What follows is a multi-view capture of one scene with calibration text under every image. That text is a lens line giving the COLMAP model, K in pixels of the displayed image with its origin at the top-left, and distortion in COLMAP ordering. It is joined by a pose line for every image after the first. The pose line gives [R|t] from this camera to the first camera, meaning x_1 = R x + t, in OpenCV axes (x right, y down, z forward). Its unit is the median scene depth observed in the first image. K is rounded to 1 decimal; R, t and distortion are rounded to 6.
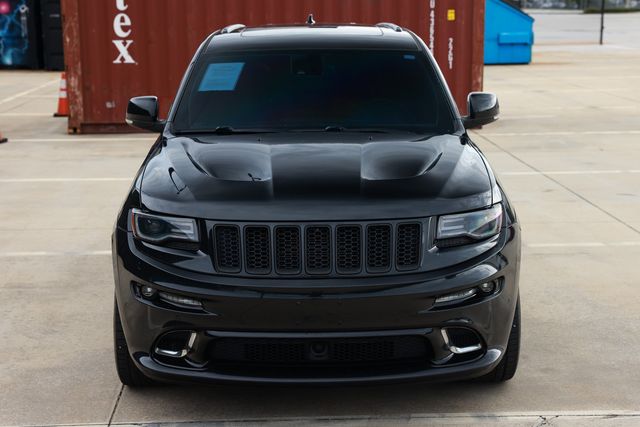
lens RADIAL K [[1106.3, 0, 319.4], [0, 1106.3, 224.1], [0, 0, 1]] dist [0.153262, 0.000000]
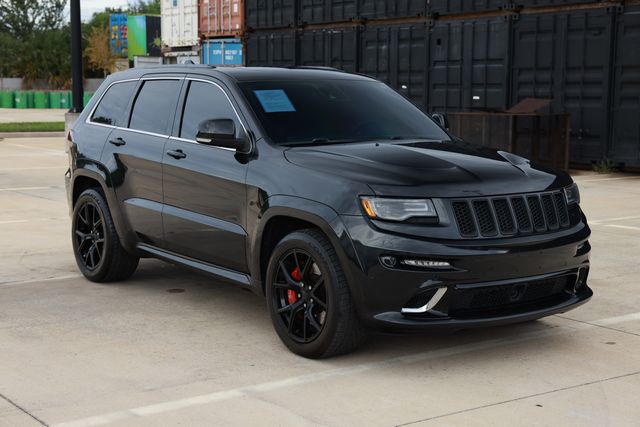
lens RADIAL K [[1106.3, 0, 306.5], [0, 1106.3, 235.9], [0, 0, 1]] dist [0.153262, 0.000000]
pose [[0.859973, -0.058653, 0.506958, -0.261654], [0.089475, 0.995315, -0.036625, 0.021281], [-0.502435, 0.076856, 0.861192, -0.002159]]
